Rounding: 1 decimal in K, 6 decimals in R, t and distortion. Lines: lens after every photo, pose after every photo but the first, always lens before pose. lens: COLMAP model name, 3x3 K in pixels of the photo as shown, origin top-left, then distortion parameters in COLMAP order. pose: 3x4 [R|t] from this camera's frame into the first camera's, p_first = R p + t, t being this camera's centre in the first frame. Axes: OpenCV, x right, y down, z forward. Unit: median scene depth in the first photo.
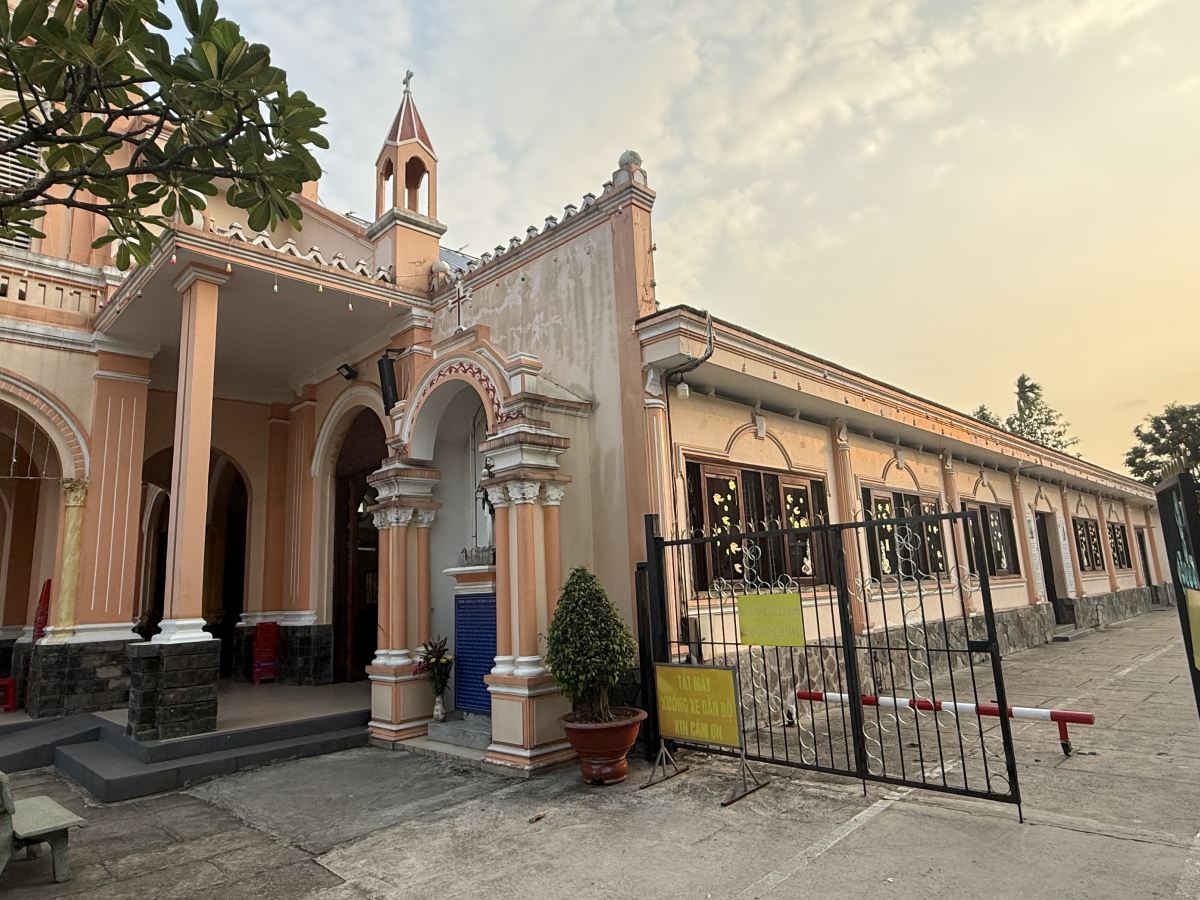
lens RADIAL K [[726.6, 0, 600.6], [0, 726.6, 451.1], [0, 0, 1]] dist [0.008748, -0.000137]
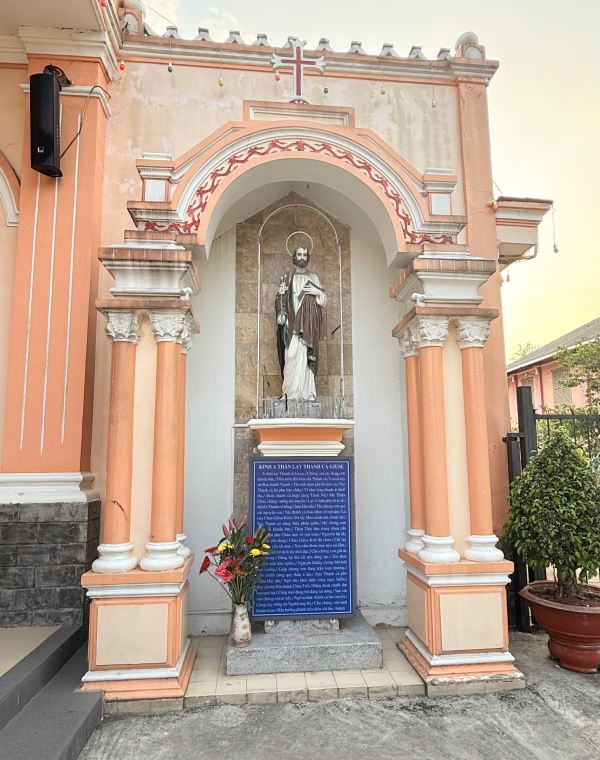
lens RADIAL K [[500.0, 0, 312.2], [0, 500.0, 397.0], [0, 0, 1]] dist [0.003214, -0.000310]
pose [[0.627844, 0.155680, 0.762611, -0.571302], [-0.164767, 0.984171, -0.065260, 0.173194], [-0.760699, -0.084680, 0.643557, 0.691379]]
